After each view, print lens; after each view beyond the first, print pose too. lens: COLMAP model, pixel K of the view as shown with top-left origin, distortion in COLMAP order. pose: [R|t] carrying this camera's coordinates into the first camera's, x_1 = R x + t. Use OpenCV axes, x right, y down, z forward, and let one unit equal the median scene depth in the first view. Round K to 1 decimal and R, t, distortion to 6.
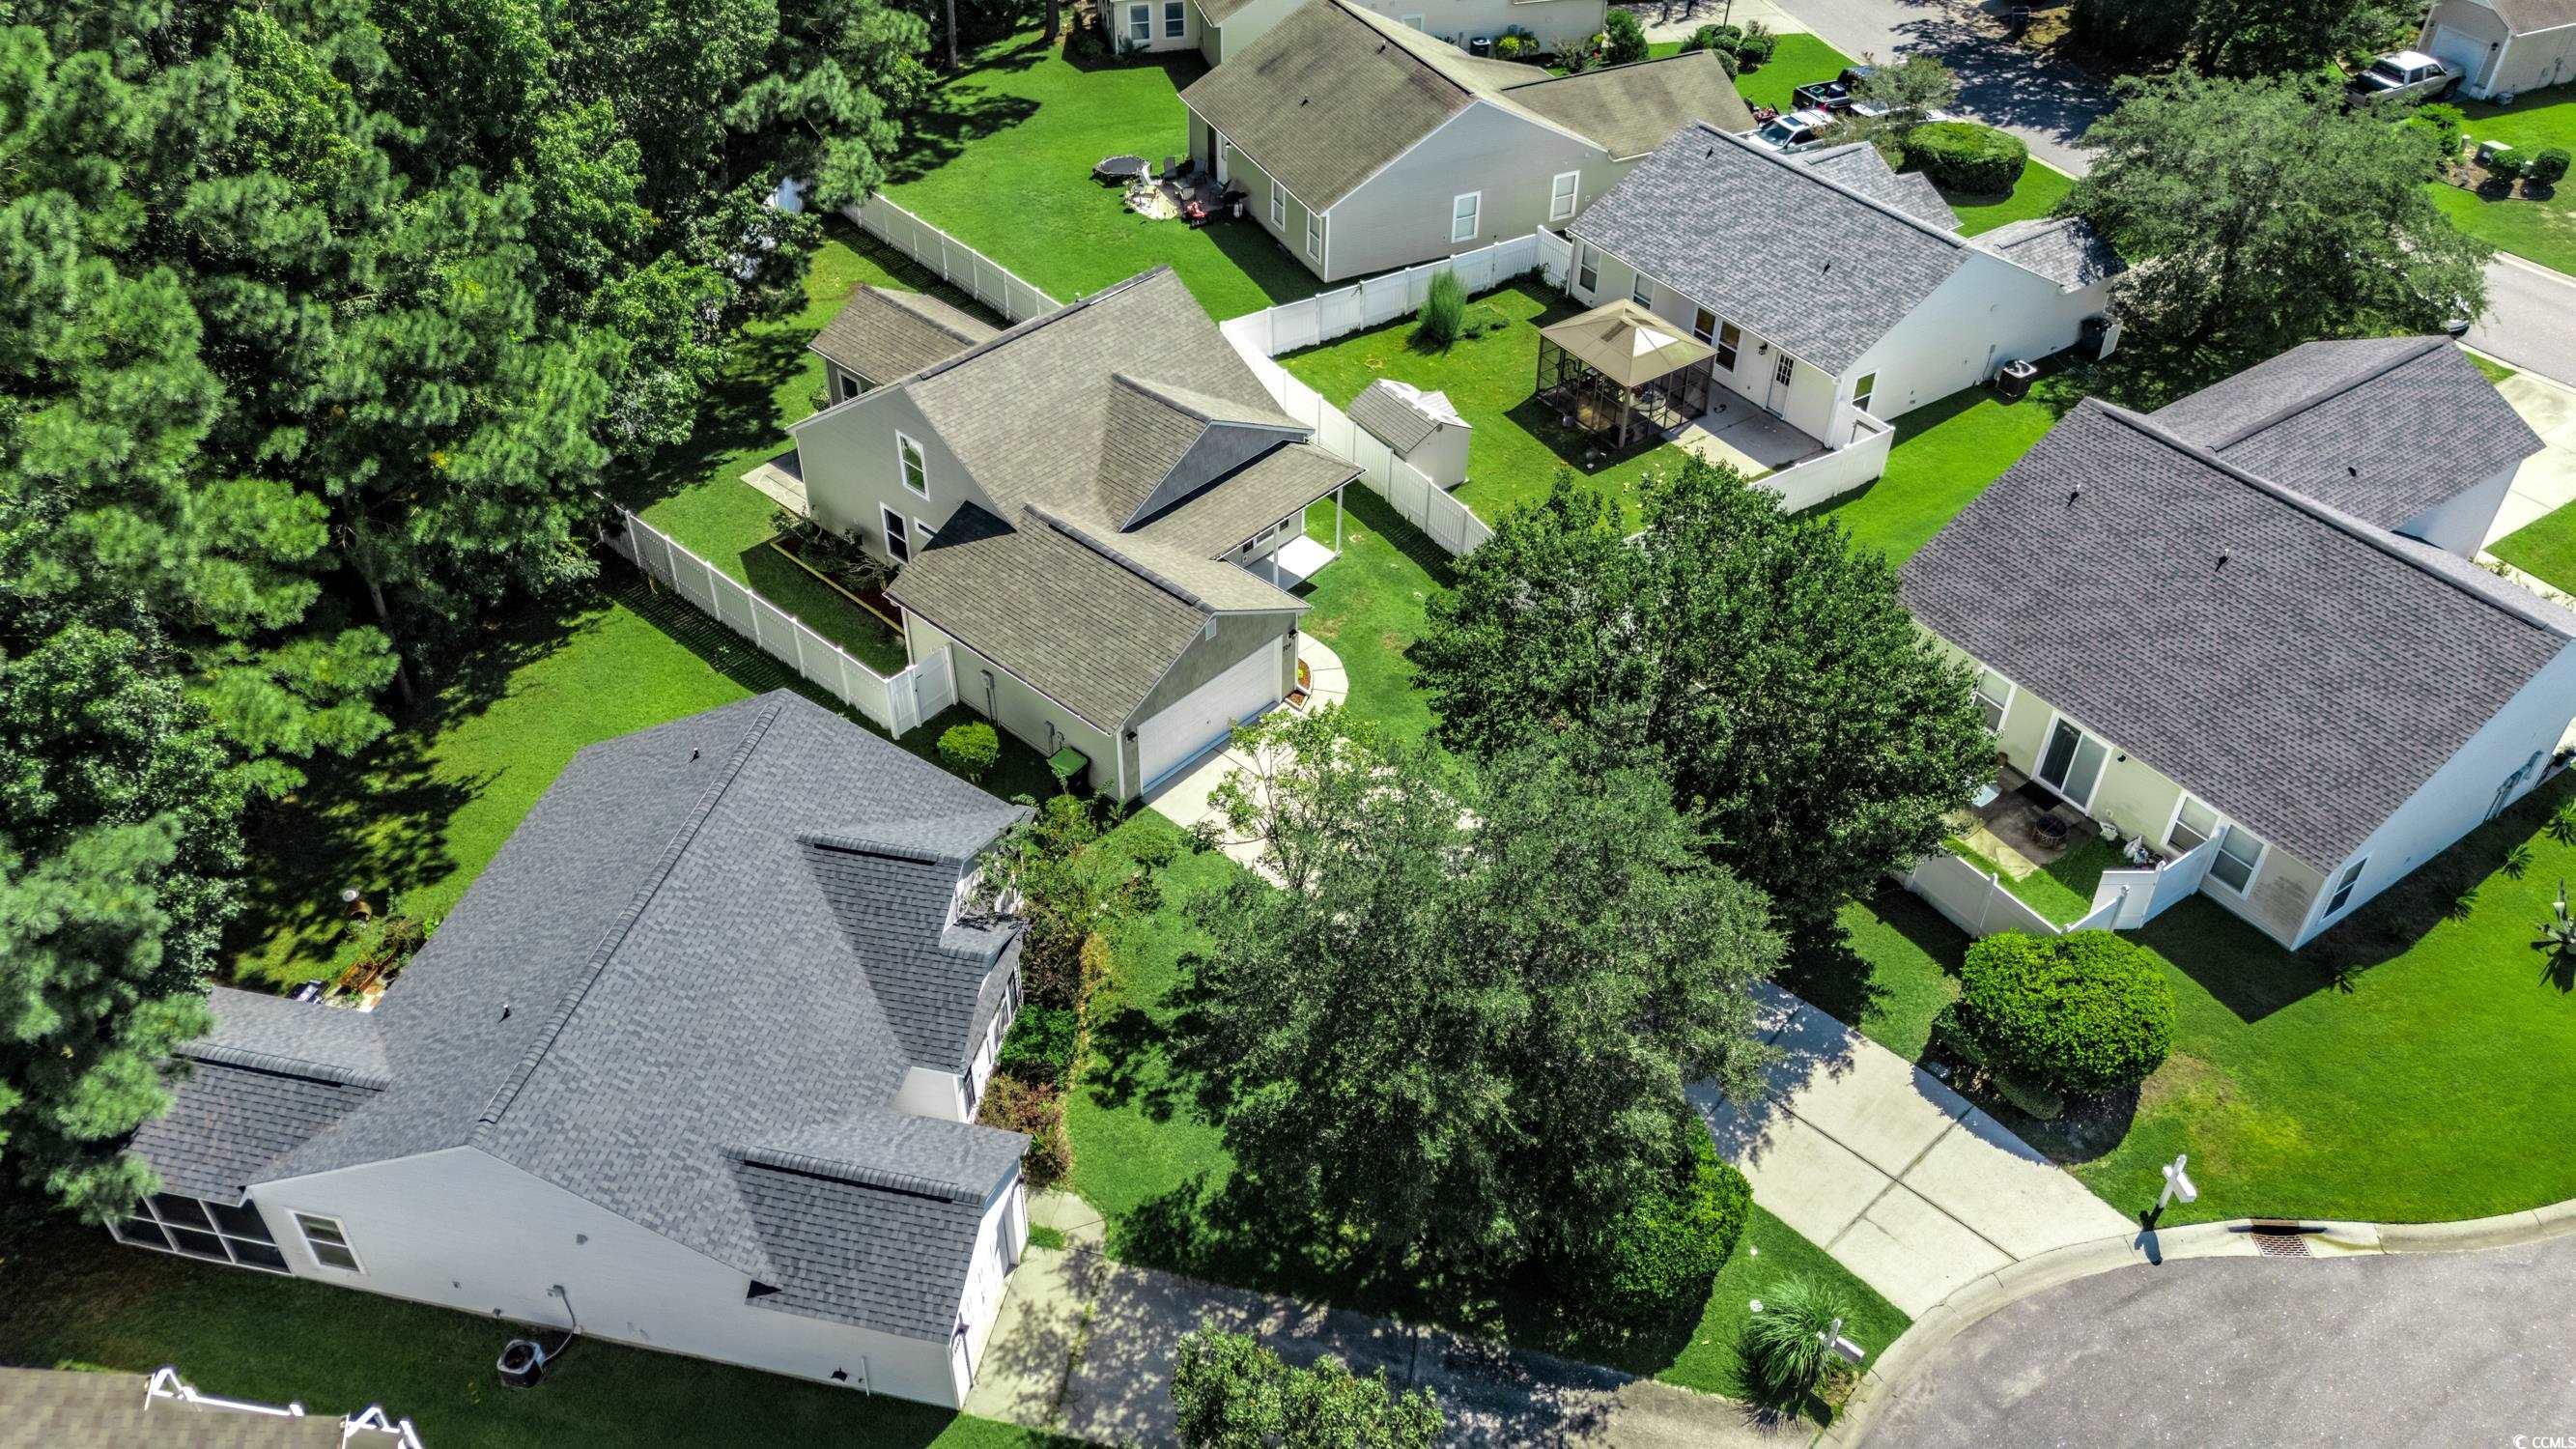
lens RADIAL K [[1918.8, 0, 1288.0], [0, 1918.8, 724.5], [0, 0, 1]] dist [0.062352, -0.070807]
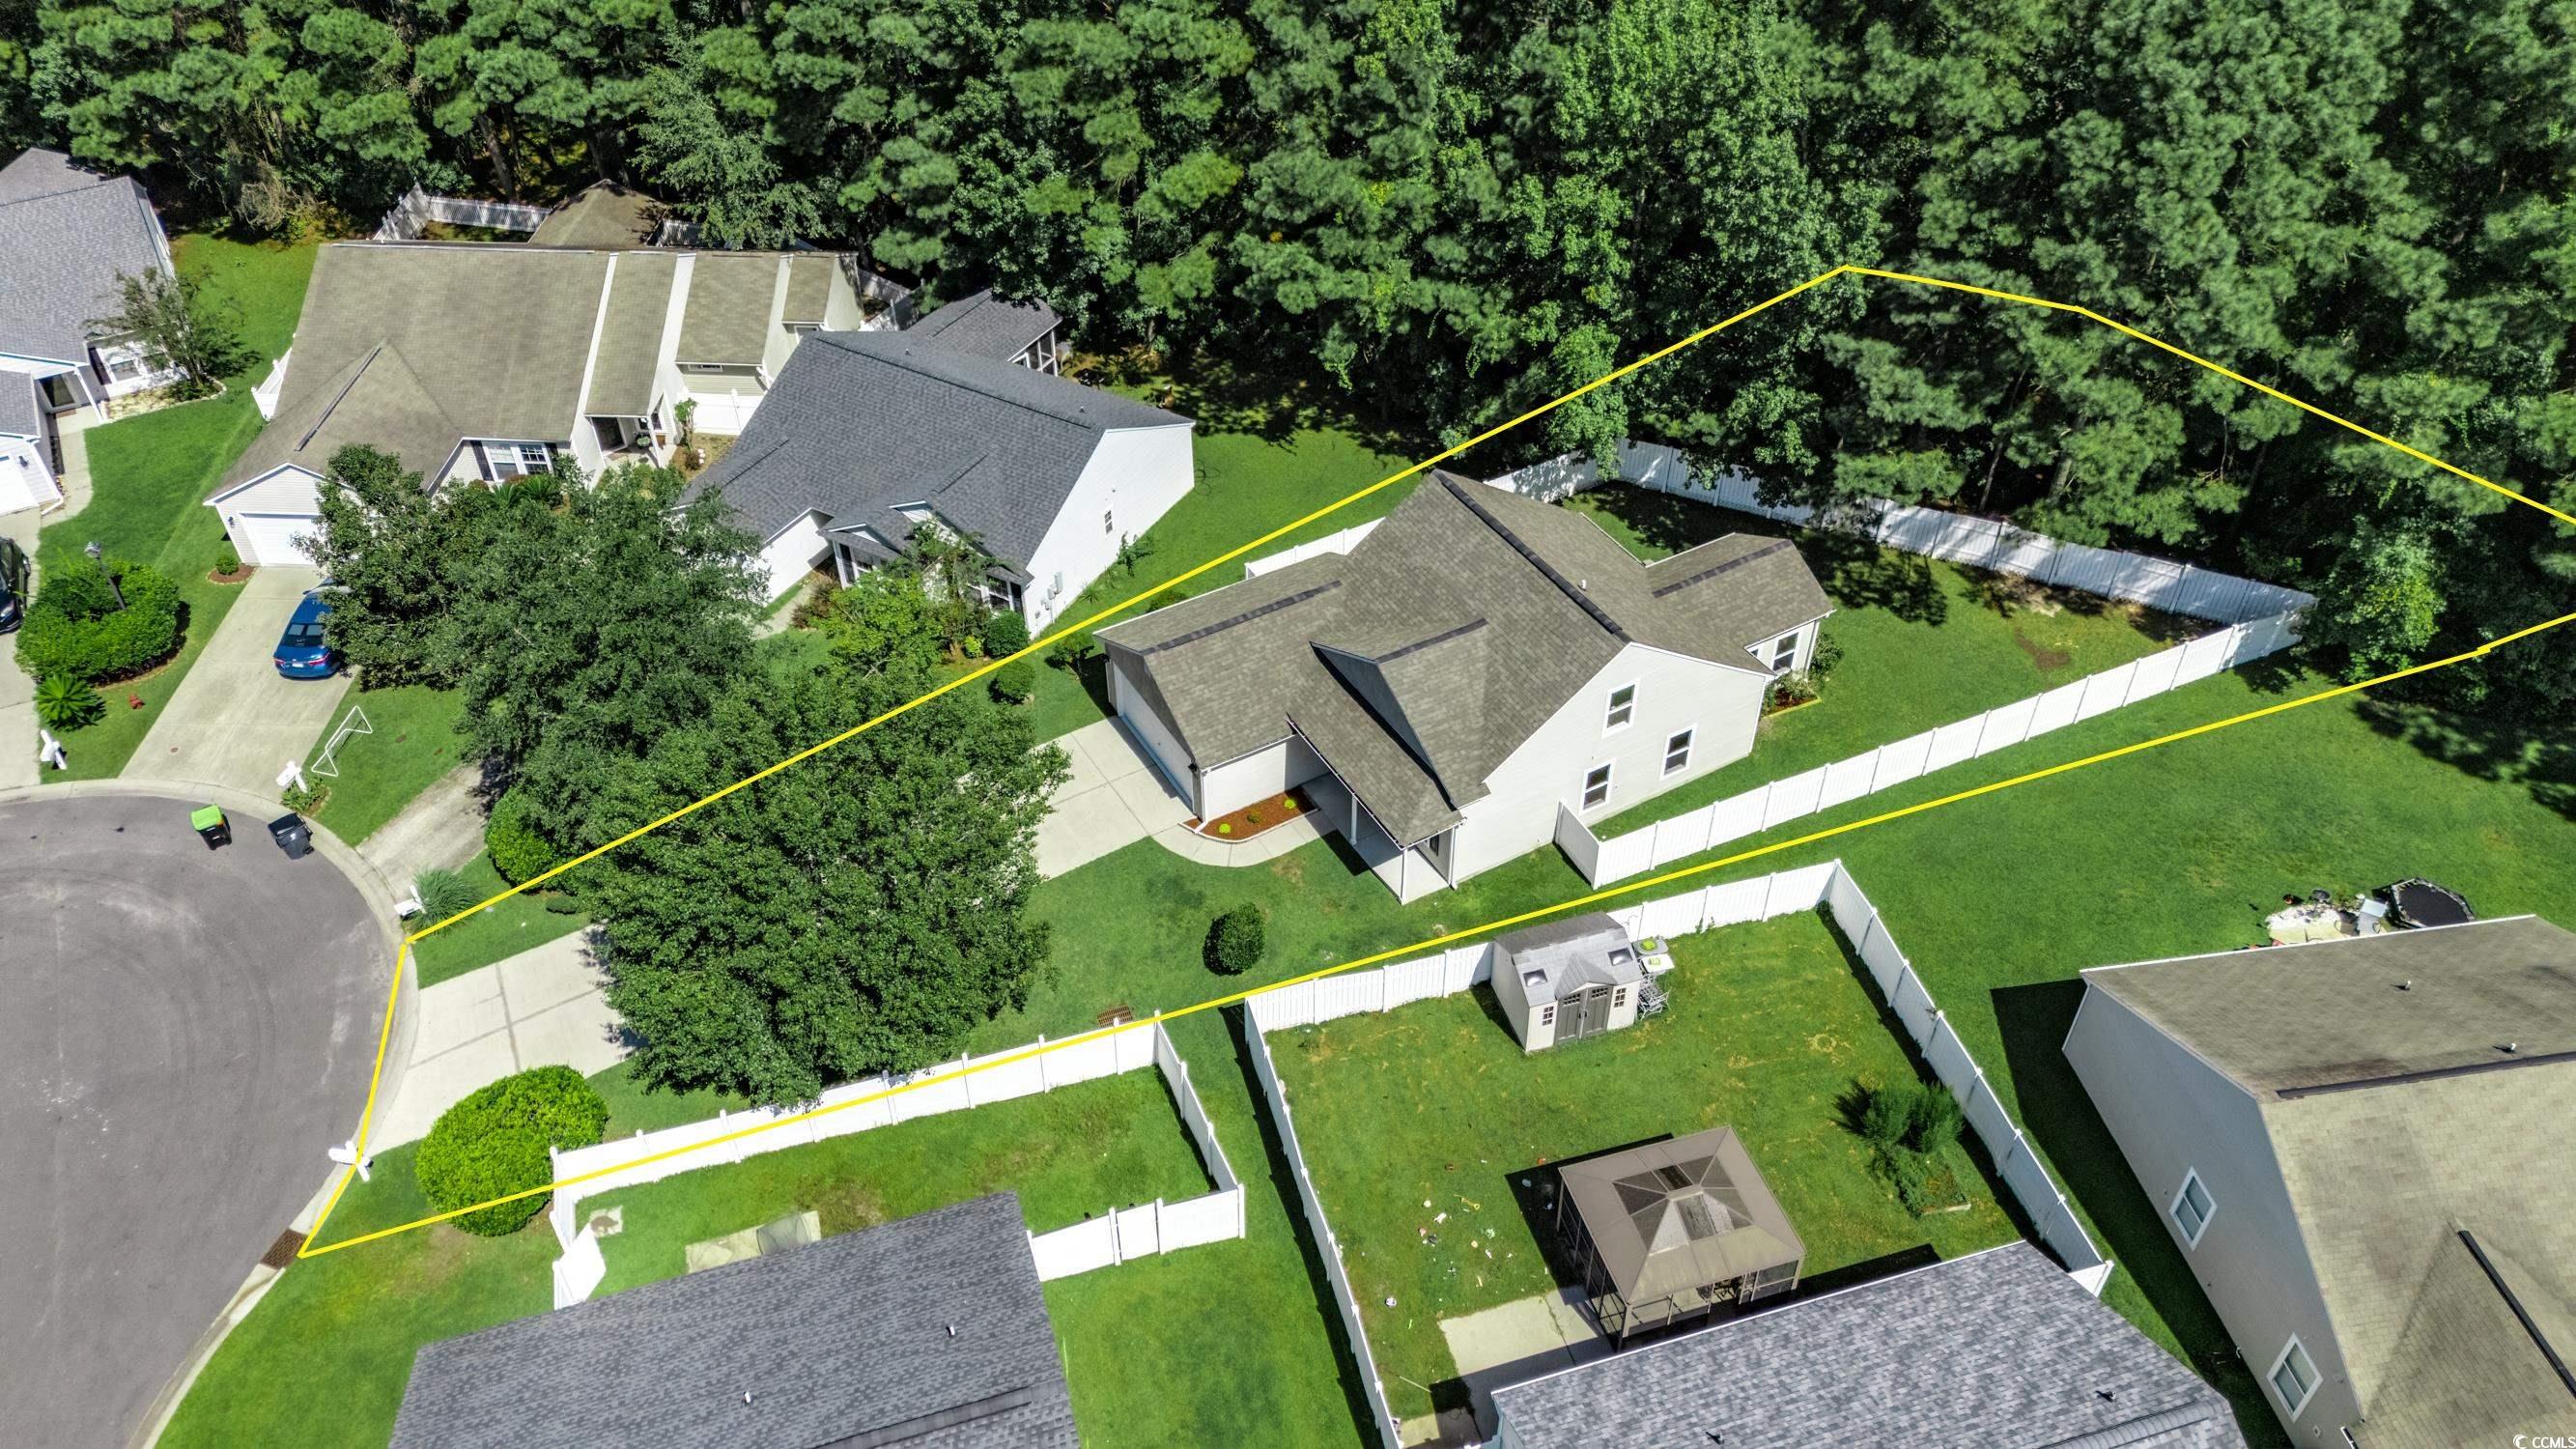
lens RADIAL K [[1918.8, 0, 1288.0], [0, 1918.8, 724.5], [0, 0, 1]] dist [0.062352, -0.070807]
pose [[-0.305710, 0.623388, -0.719672, 0.888748], [-0.594866, 0.465122, 0.655588, -0.949122], [0.743422, 0.628529, 0.228640, 0.880814]]
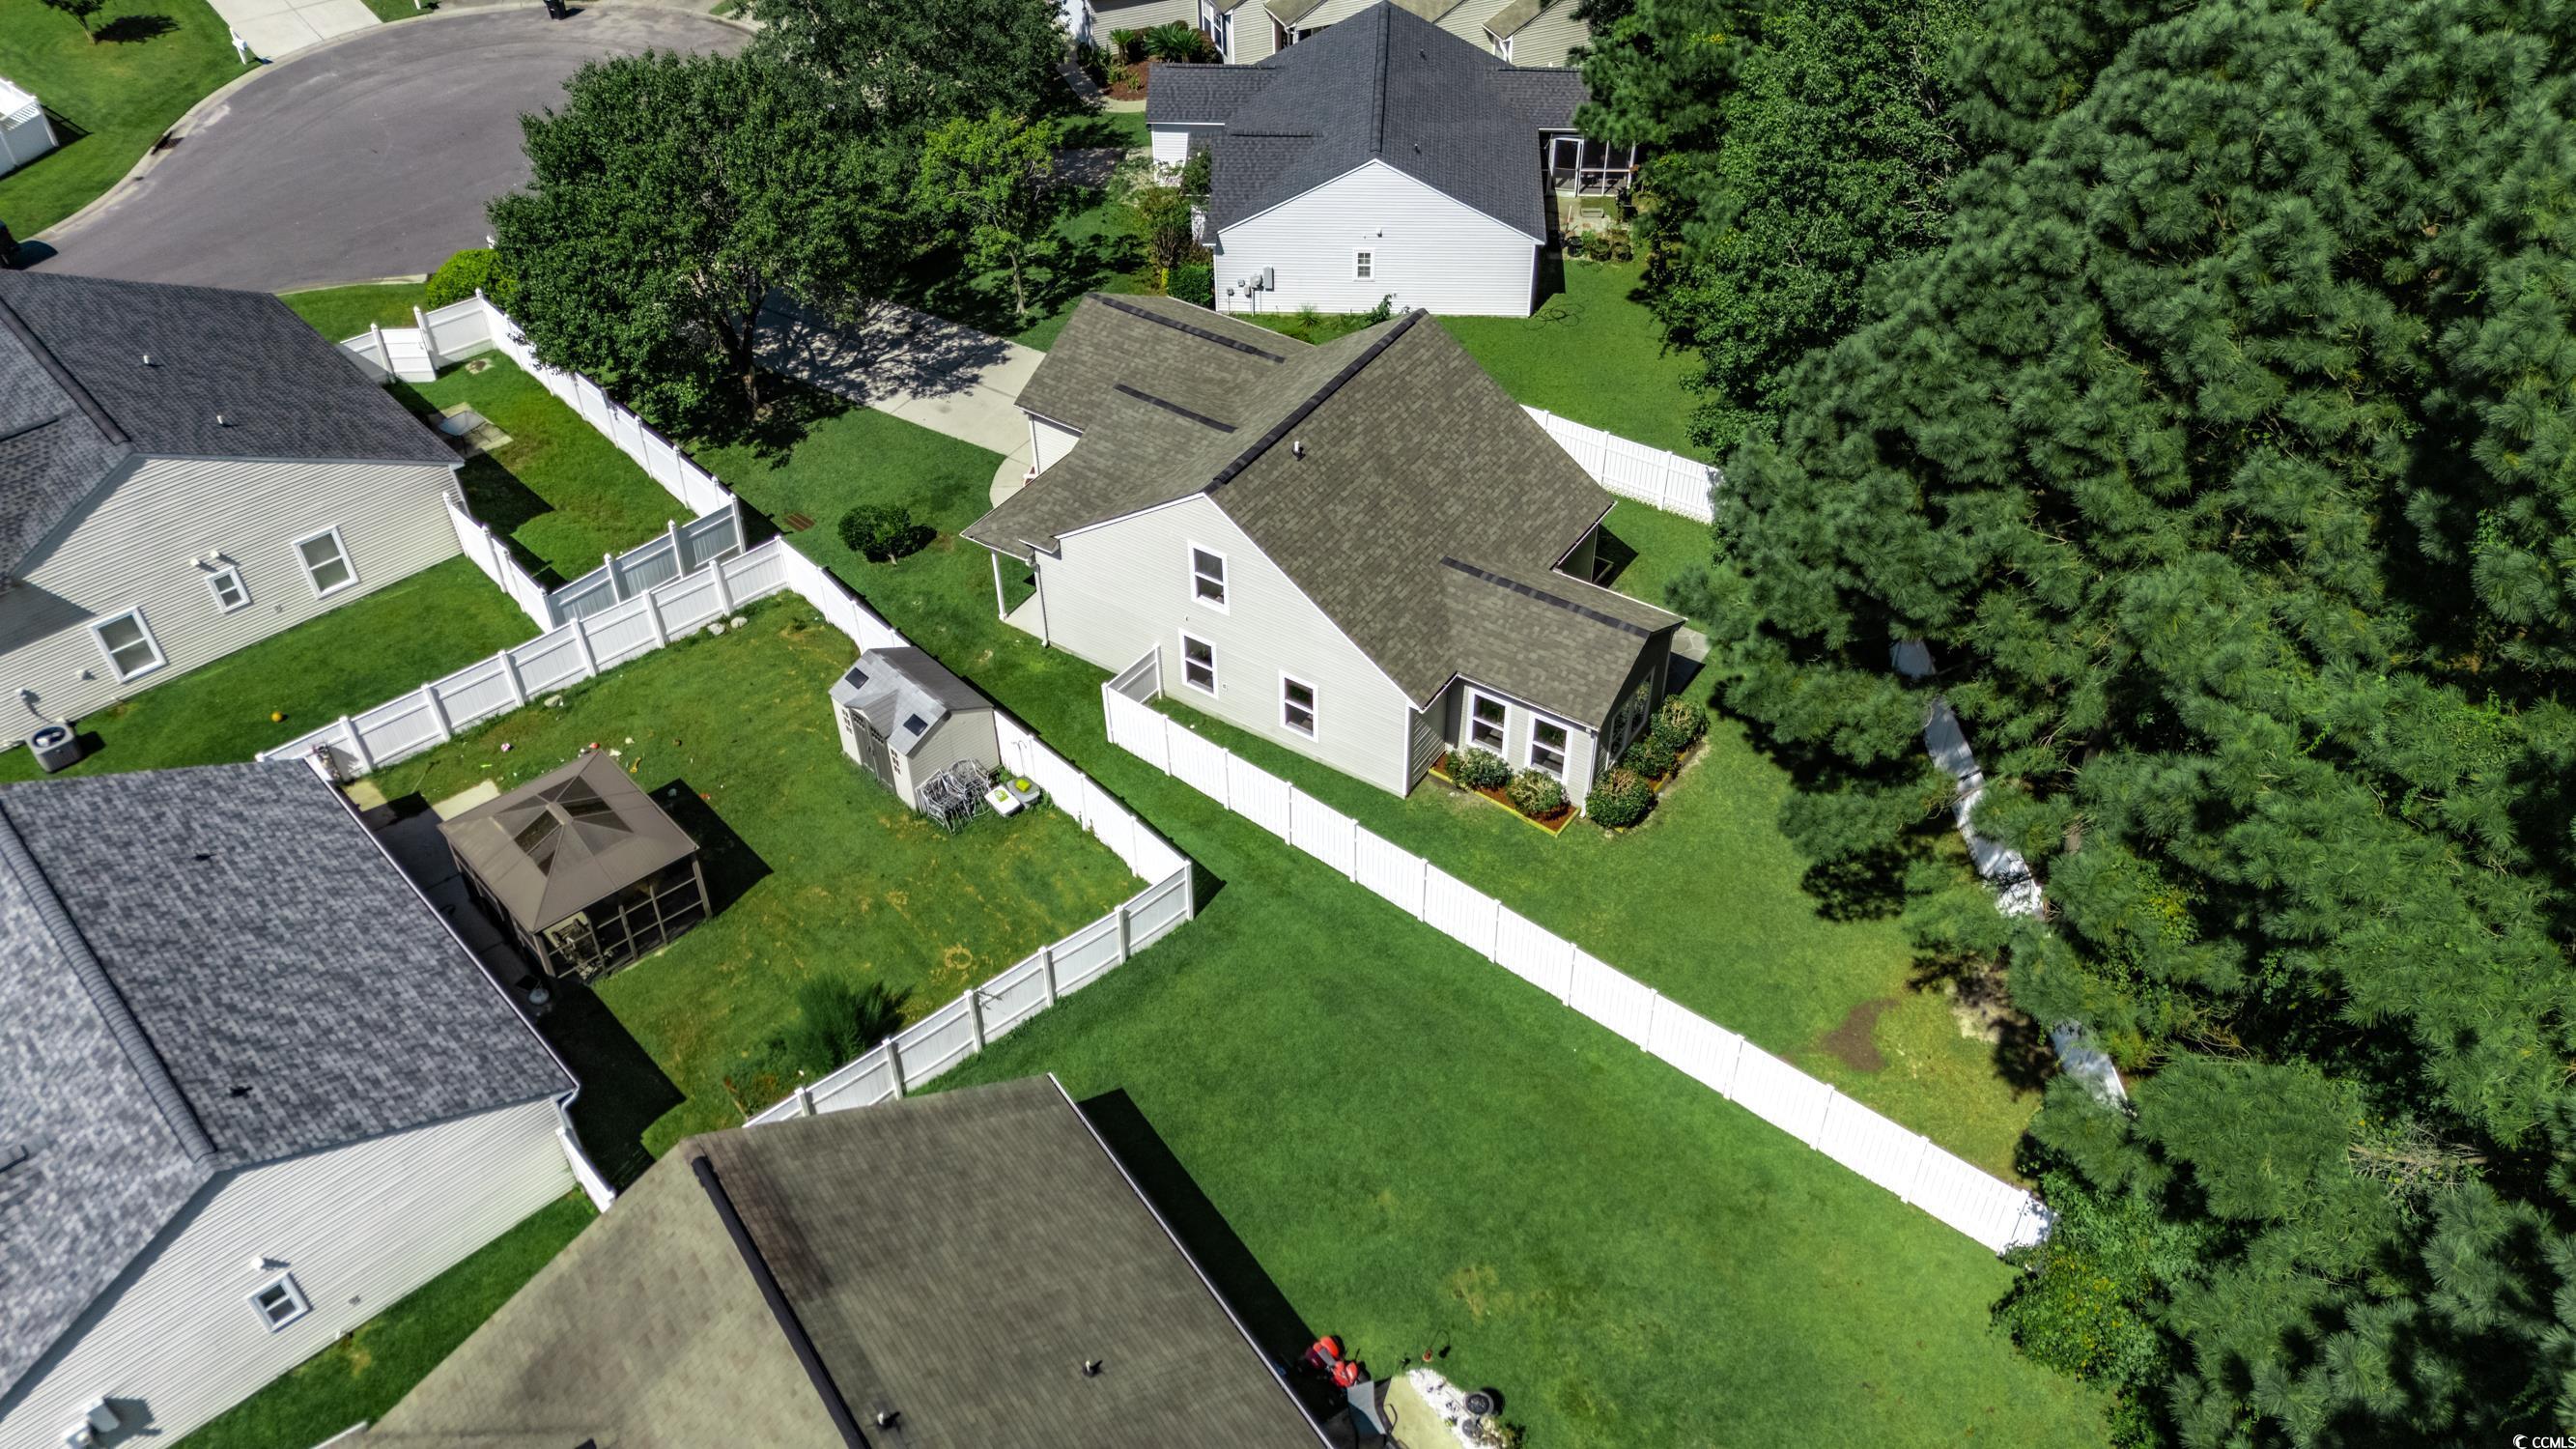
lens RADIAL K [[1918.1, 0, 1252.3], [0, 1918.1, 723.1], [0, 0, 1]] dist [0.169090, -0.070788]
pose [[-0.989878, 0.094718, -0.105689, 0.013286], [-0.088308, 0.171900, 0.981148, -1.278135], [0.111100, 0.980550, -0.161795, 1.569338]]
